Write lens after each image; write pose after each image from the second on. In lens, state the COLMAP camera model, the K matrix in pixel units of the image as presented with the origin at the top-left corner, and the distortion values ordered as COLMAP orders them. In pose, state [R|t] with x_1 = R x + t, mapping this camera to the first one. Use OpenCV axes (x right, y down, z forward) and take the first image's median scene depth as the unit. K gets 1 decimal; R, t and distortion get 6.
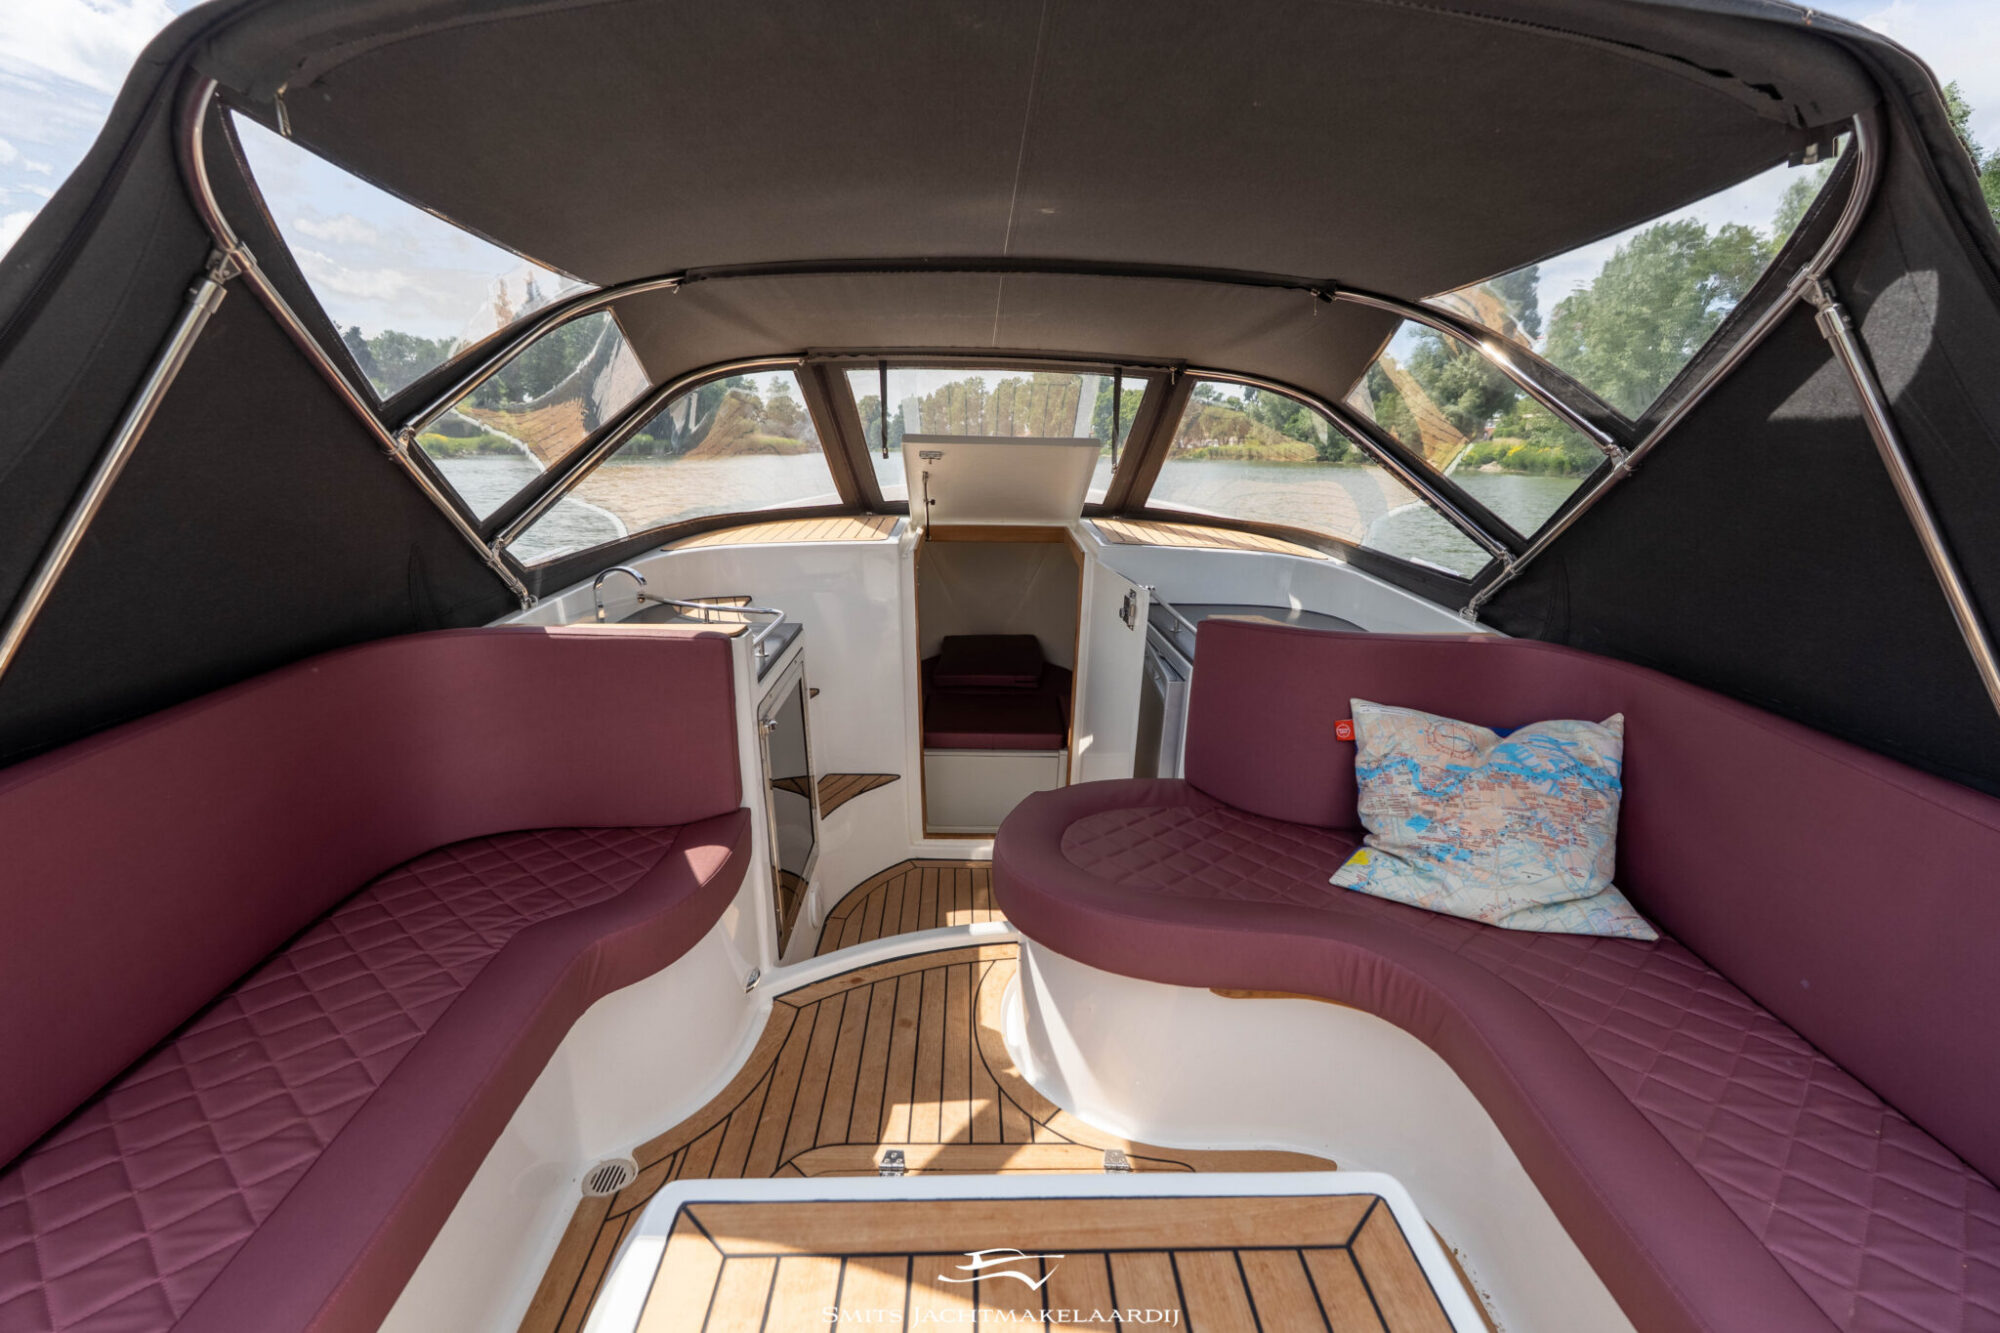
lens RADIAL K [[881.8, 0, 1007.4], [0, 881.8, 667.9], [0, 0, 1]] dist [-0.001371, 0.000146]
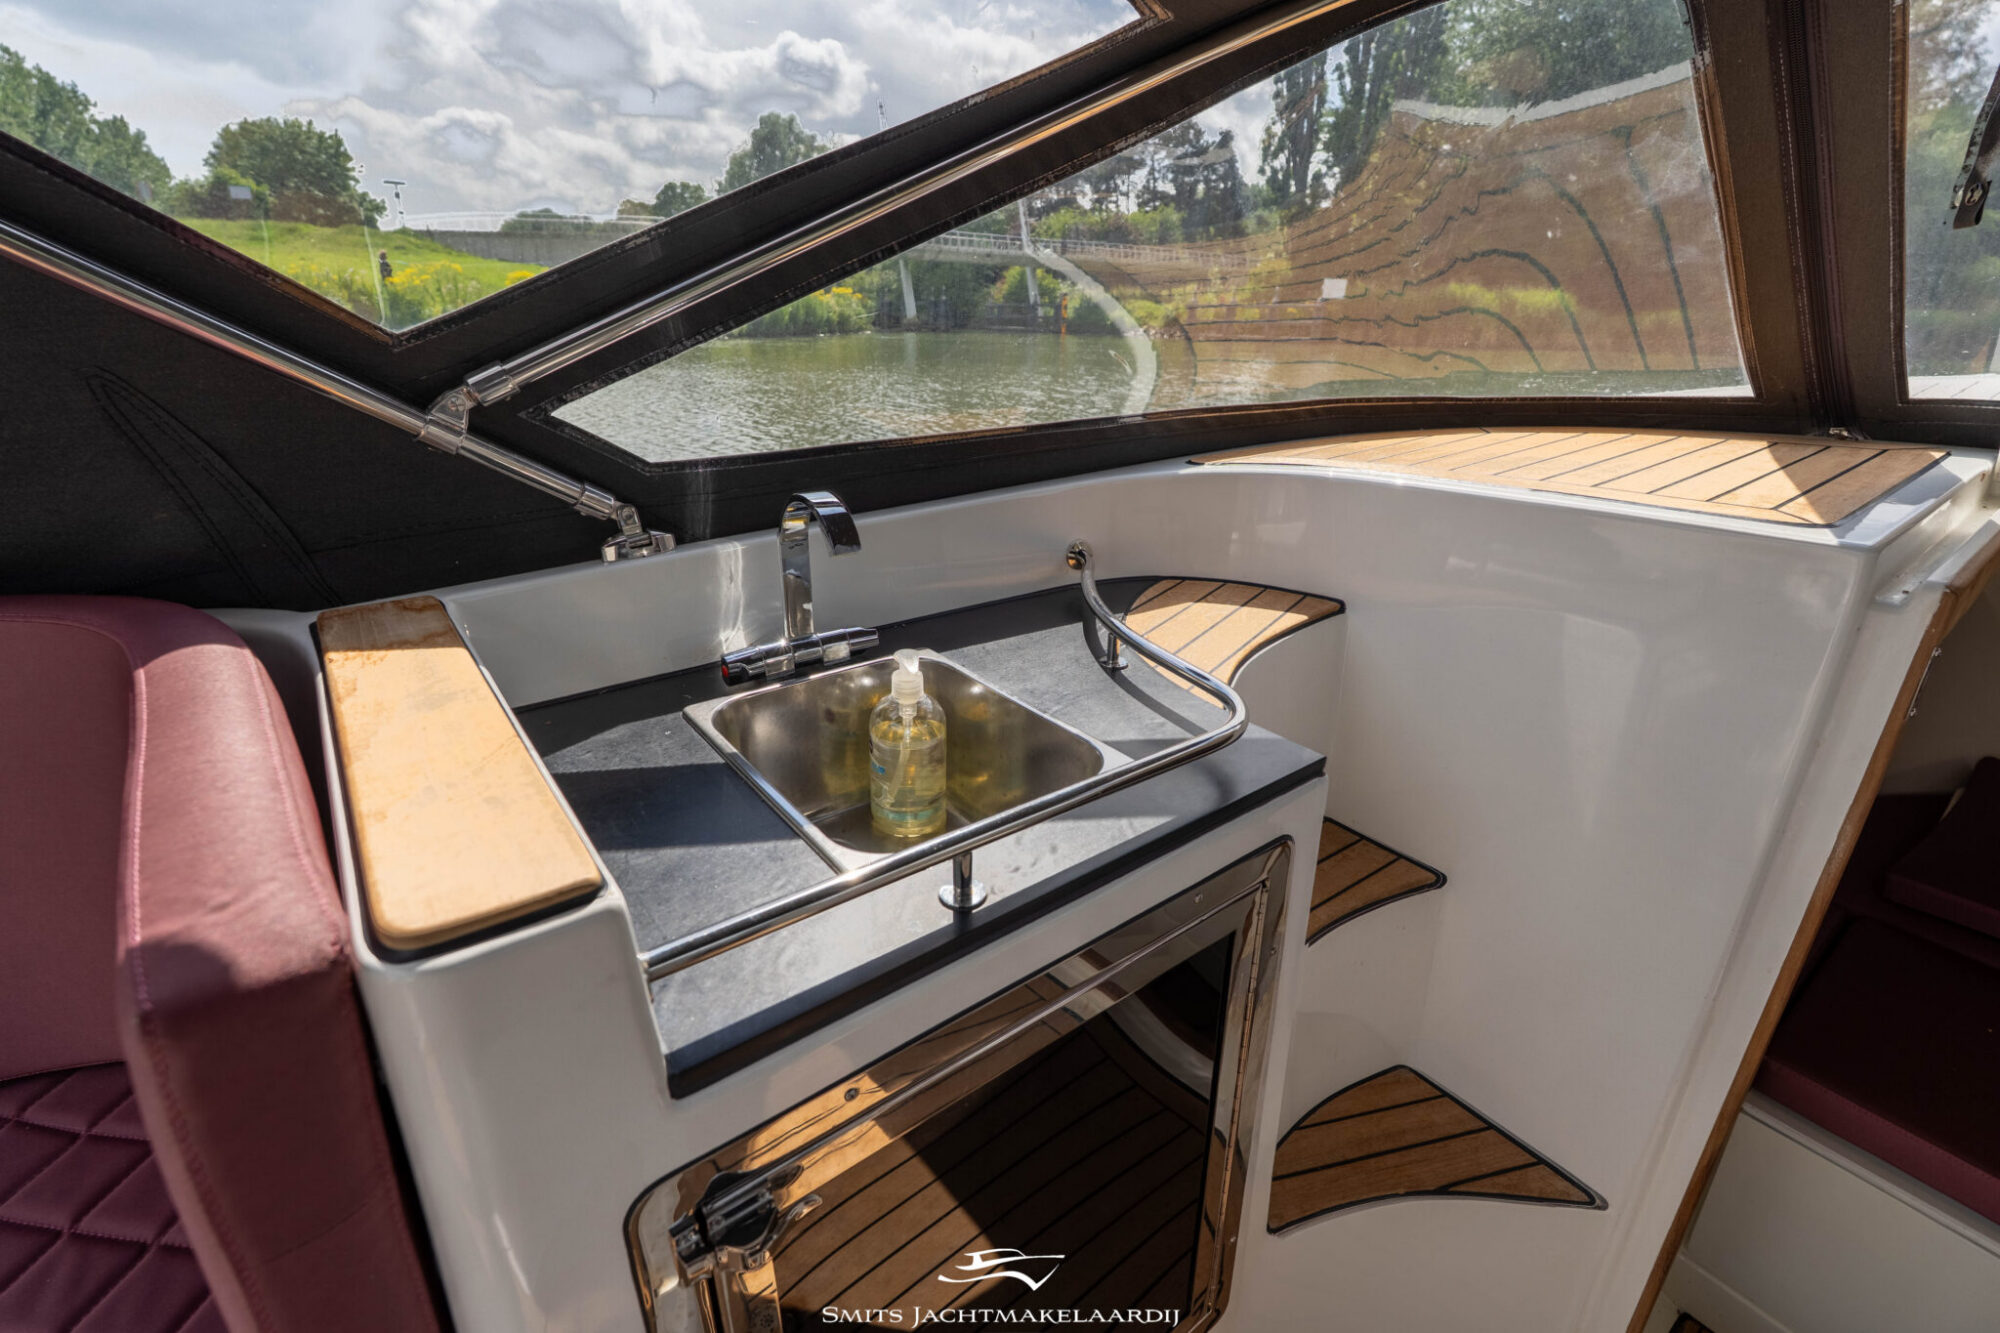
lens RADIAL K [[892.0, 0, 996.9], [0, 892.0, 670.5], [0, 0, 1]] dist [0.000606, 0.000060]
pose [[0.579642, 0.318667, -0.749978, -0.107343], [-0.218833, 0.947429, 0.233433, -0.190245], [0.784938, 0.028812, 0.618904, 1.045258]]
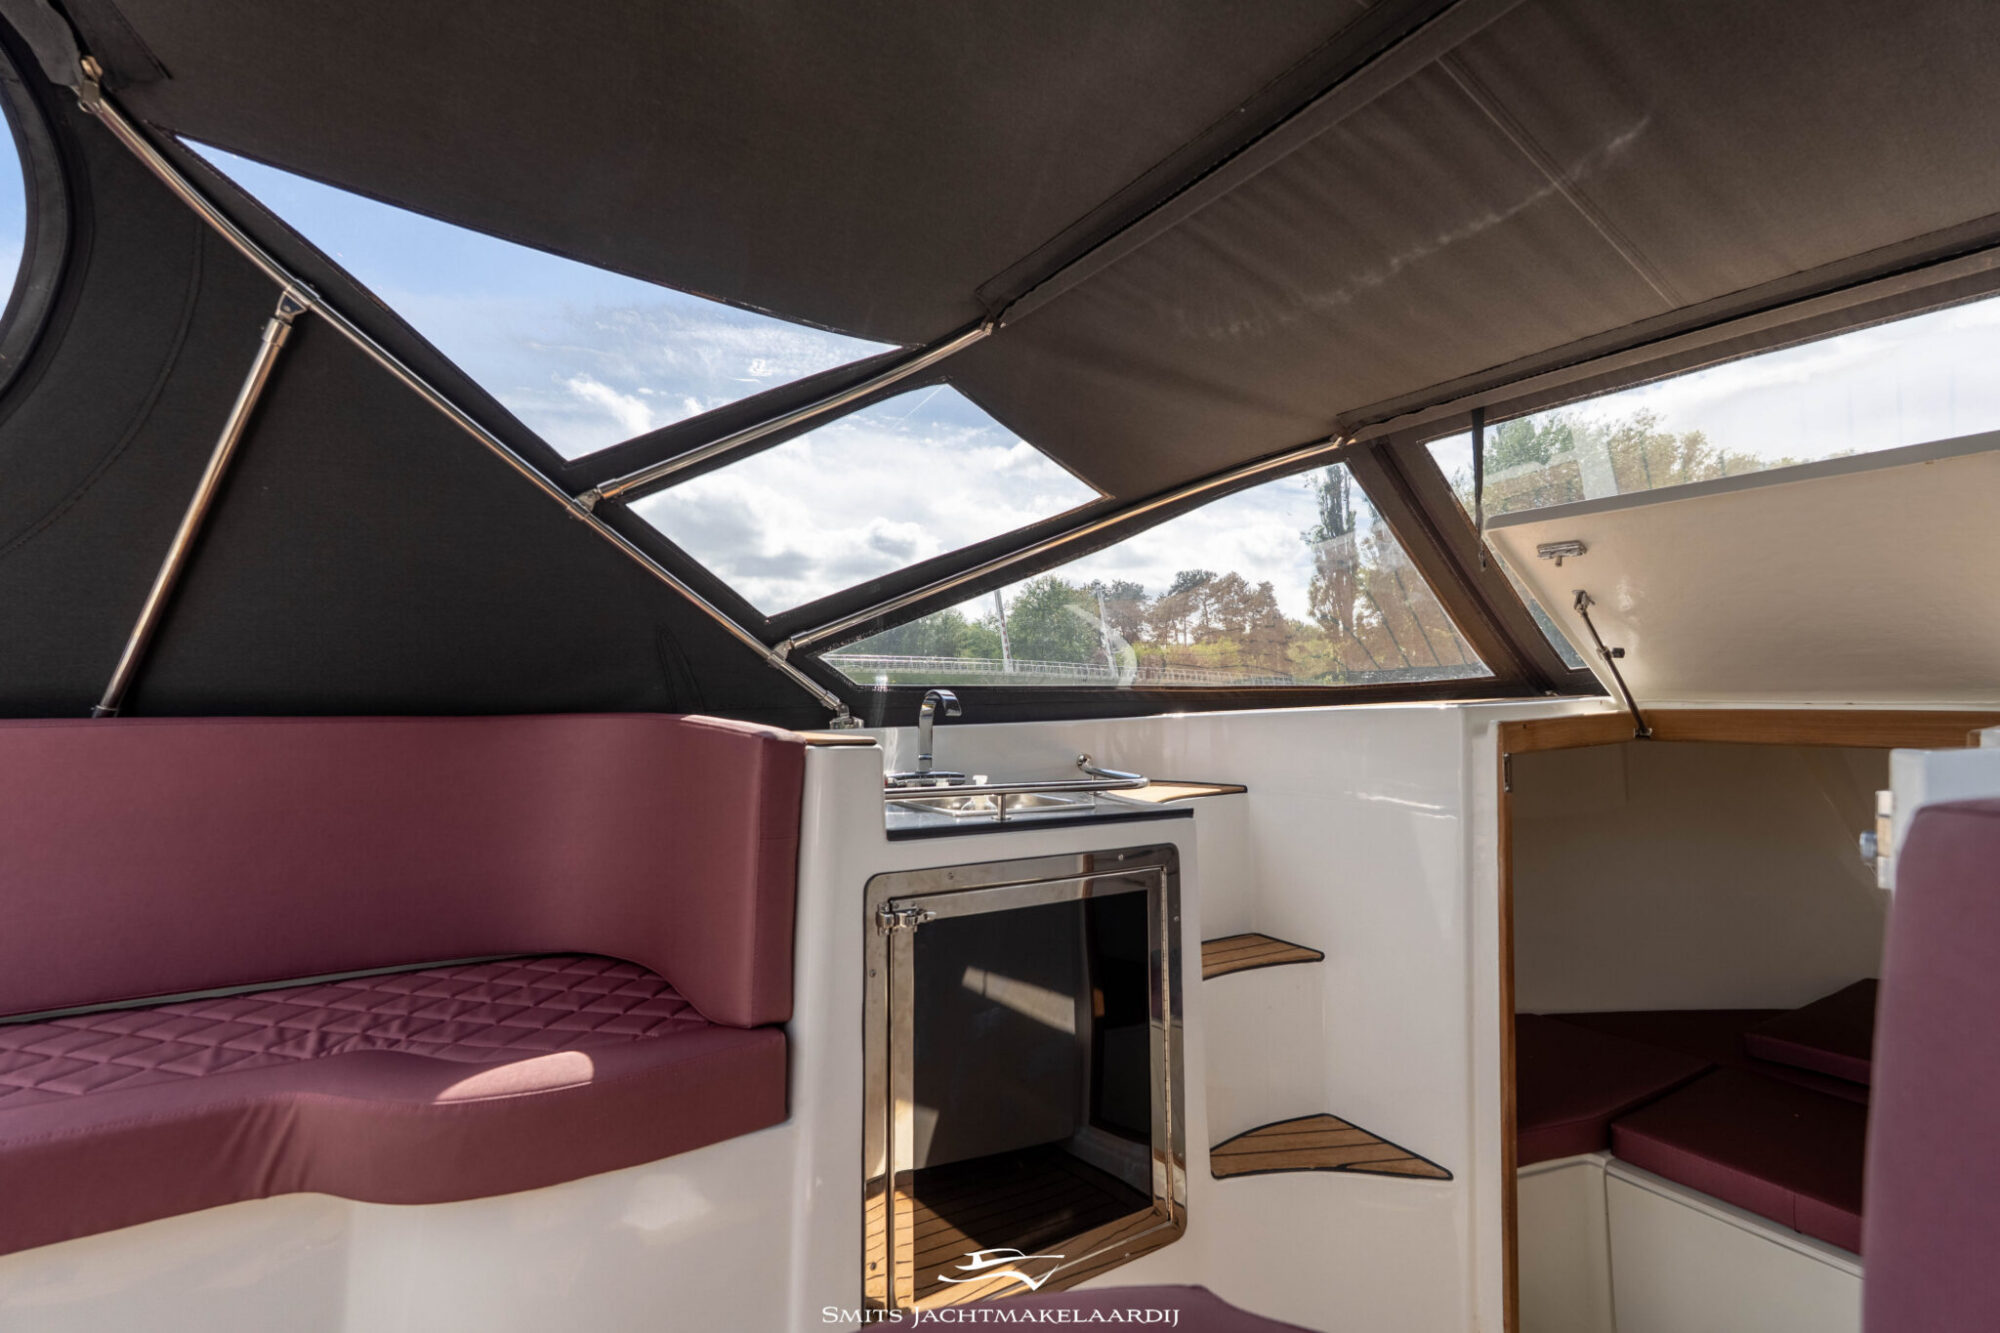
lens RADIAL K [[892.0, 0, 996.9], [0, 892.0, 670.5], [0, 0, 1]] dist [0.000606, 0.000060]
pose [[0.507566, -0.048903, -0.860224, 0.338496], [-0.223901, 0.956603, -0.186492, 0.004909], [0.832012, 0.287262, 0.474590, 0.836971]]
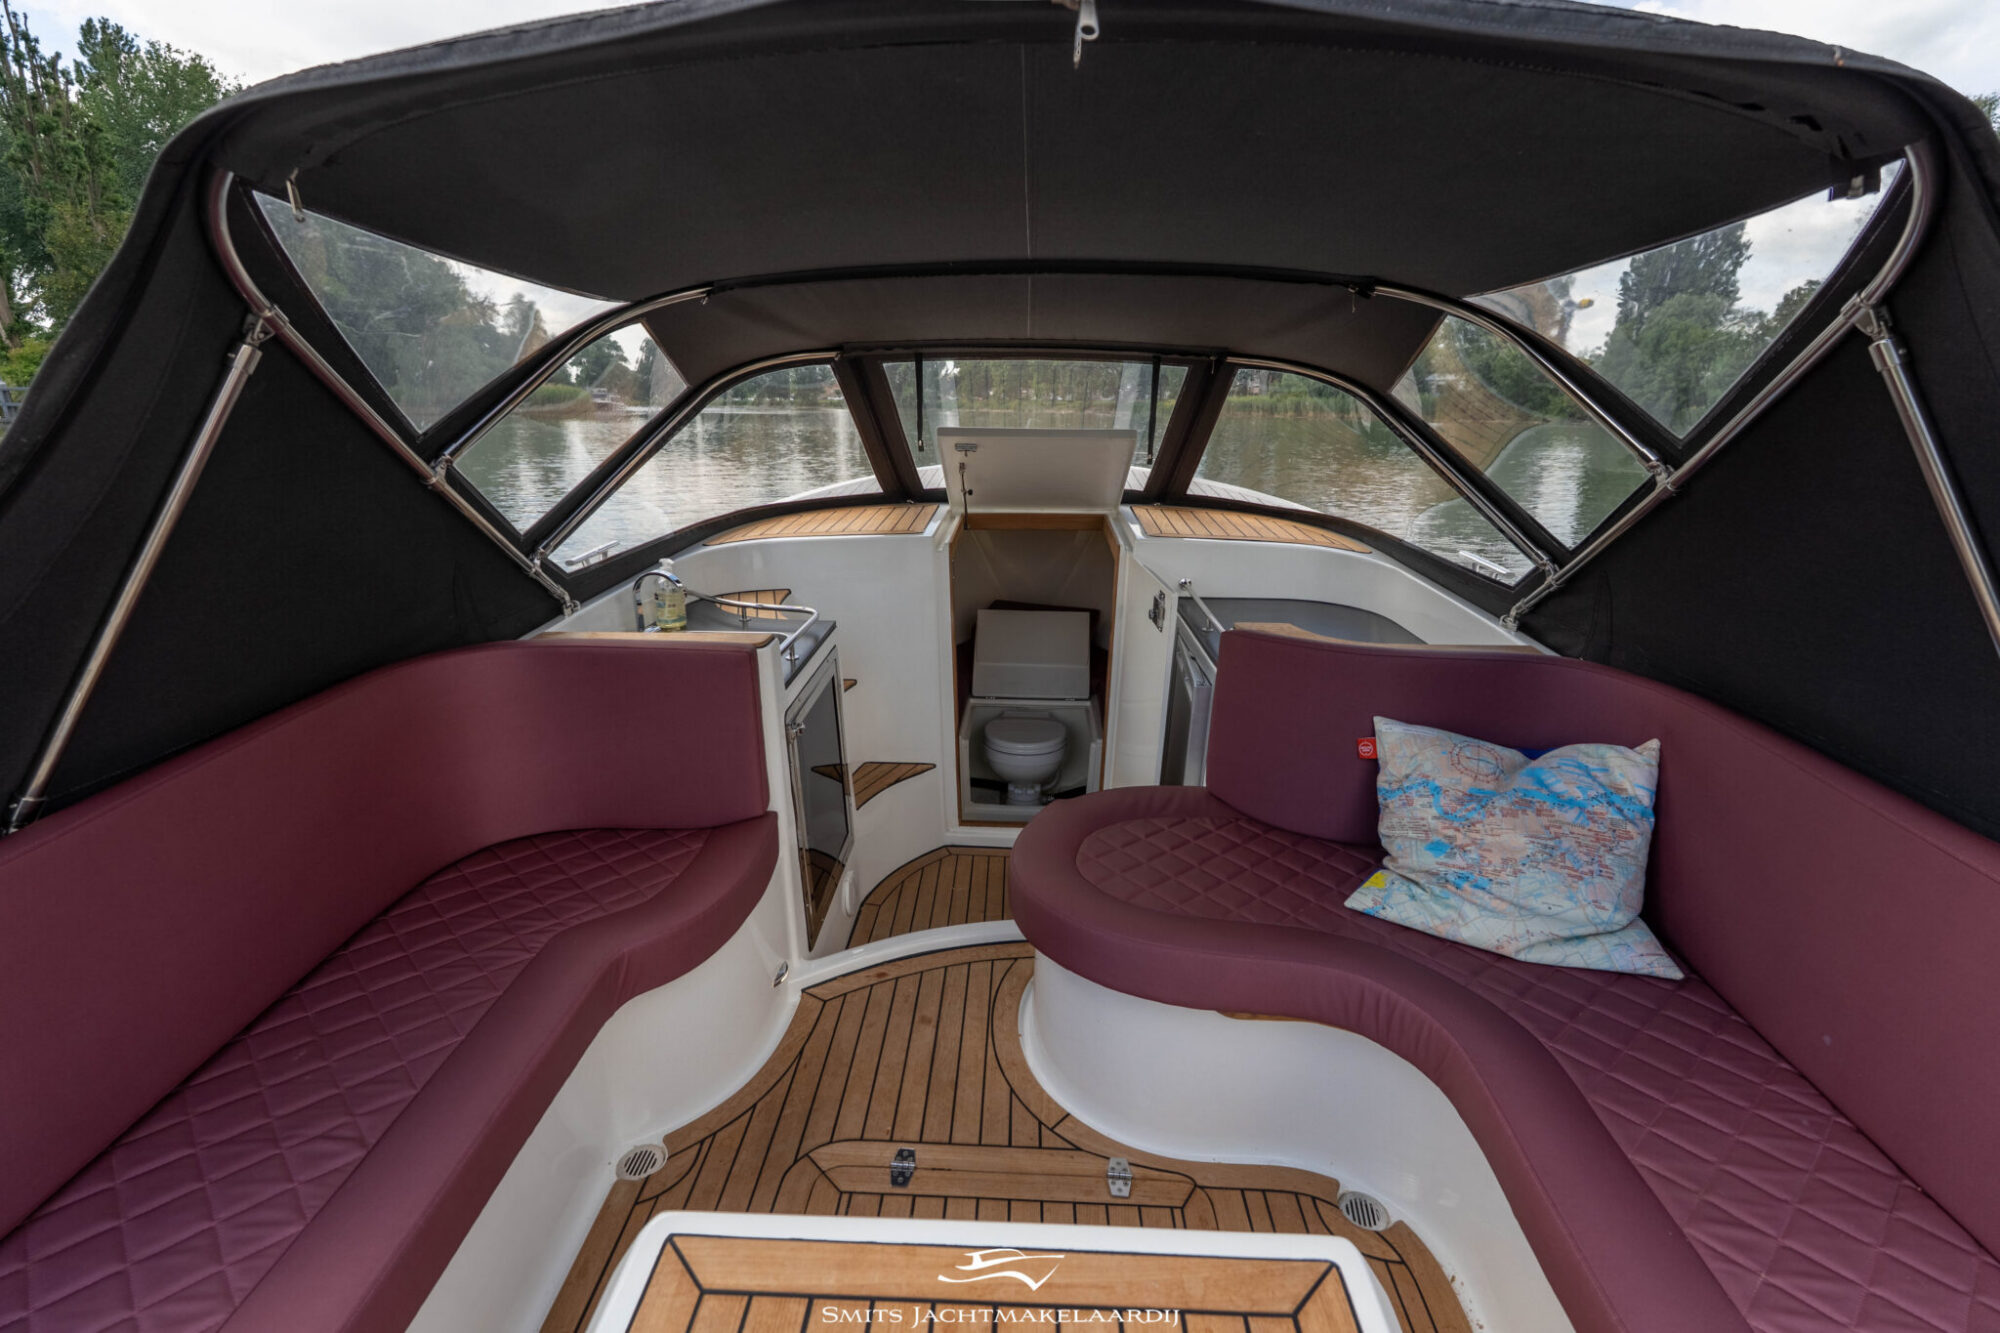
lens RADIAL K [[882.1, 0, 1003.5], [0, 882.1, 671.5], [0, 0, 1]] dist [-0.000551, 0.000229]
pose [[0.997395, 0.010260, -0.071403, 0.050216], [-0.006818, 0.998811, 0.048280, -0.062725], [0.071814, -0.047667, 0.996278, -0.006197]]
